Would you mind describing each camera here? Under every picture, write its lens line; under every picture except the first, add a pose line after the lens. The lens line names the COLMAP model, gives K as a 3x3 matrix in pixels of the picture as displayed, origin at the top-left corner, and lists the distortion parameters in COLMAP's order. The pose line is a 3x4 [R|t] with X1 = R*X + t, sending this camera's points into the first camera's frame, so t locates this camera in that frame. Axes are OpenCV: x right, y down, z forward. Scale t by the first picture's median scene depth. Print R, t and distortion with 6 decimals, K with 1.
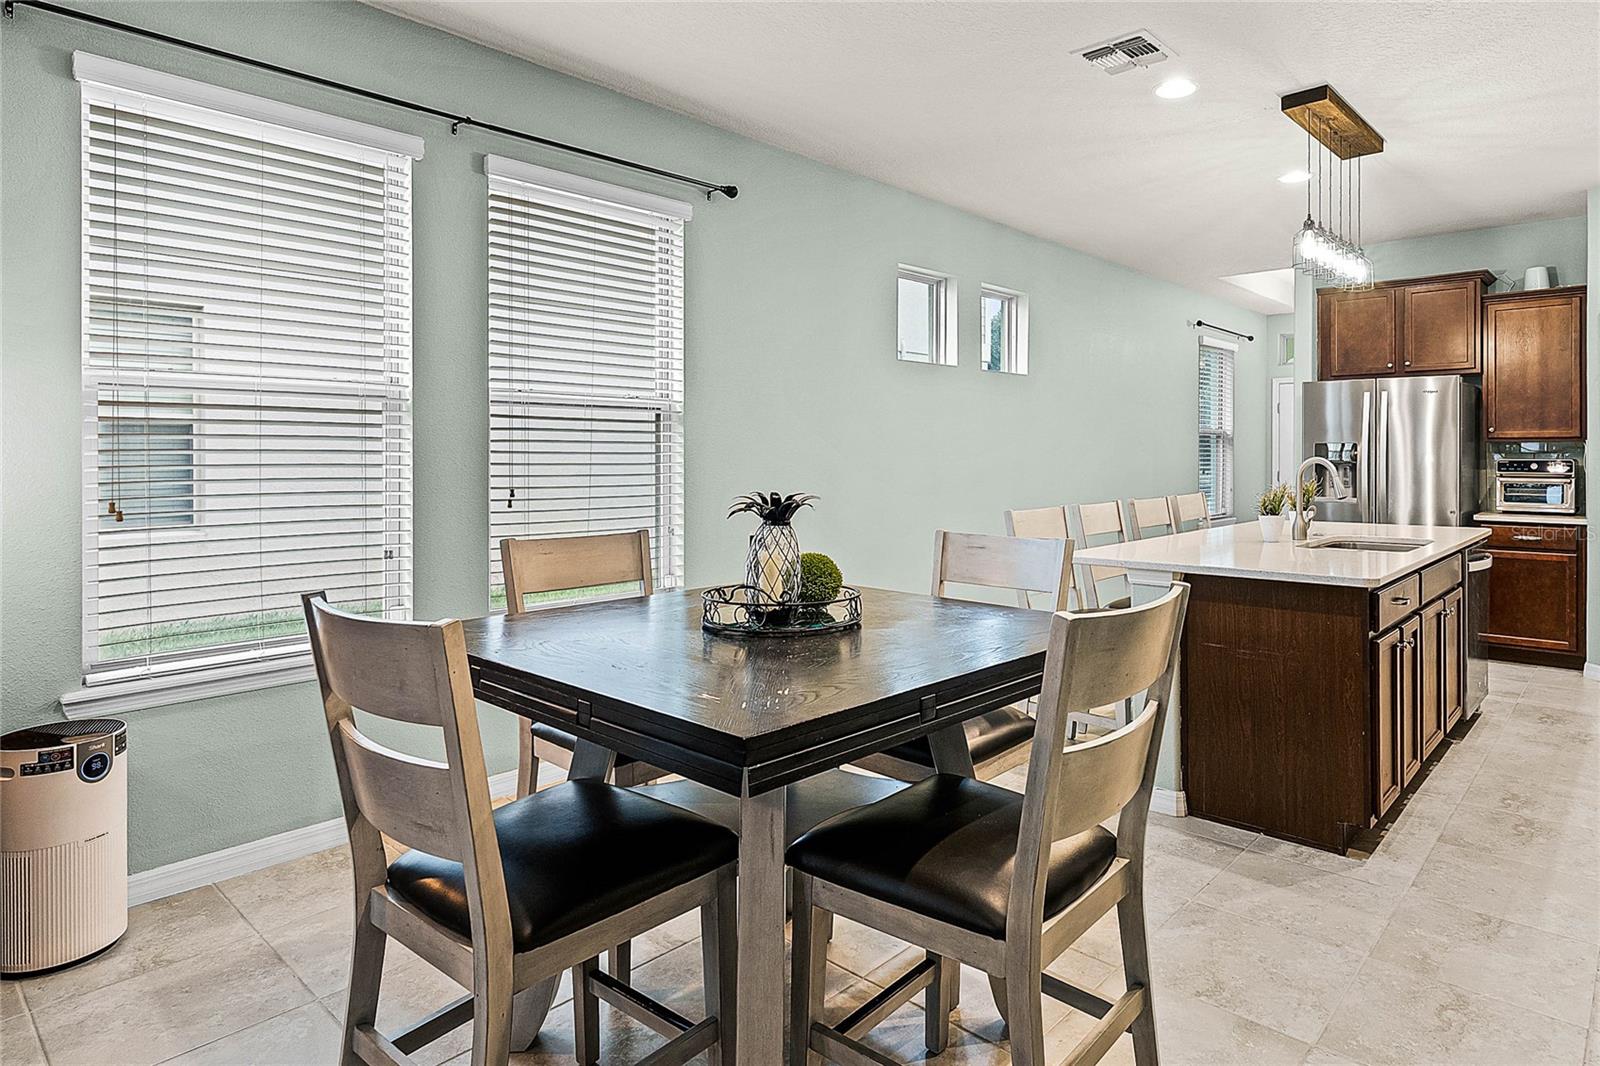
lens RADIAL K [[915.9, 0, 873.8], [0, 915.9, 456.2], [0, 0, 1]] dist [-0.002659, -0.001588]
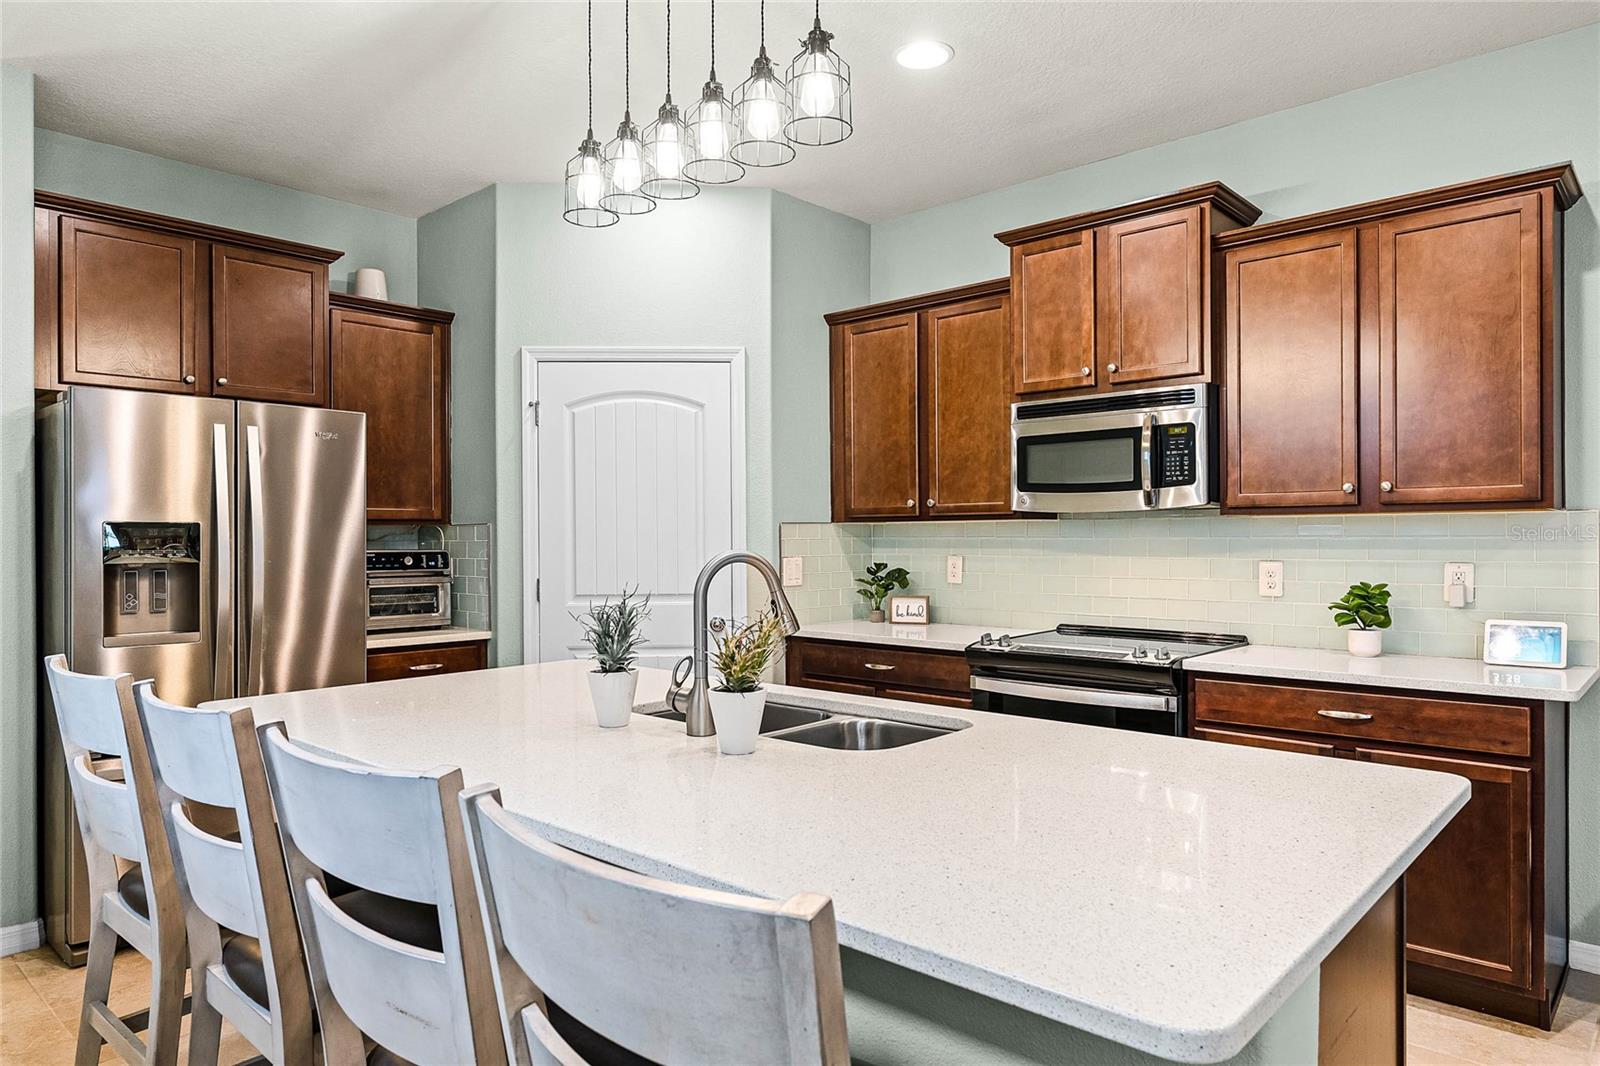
lens RADIAL K [[1014.7, 0, 800.9], [0, 1014.7, 533.1], [0, 0, 1]] dist [-0.002059, 0.005482]
pose [[0.018293, 0.000771, 0.999832, -0.046868], [0.005215, 0.999986, -0.000867, -0.012449], [-0.999819, 0.005230, 0.018289, 1.152519]]
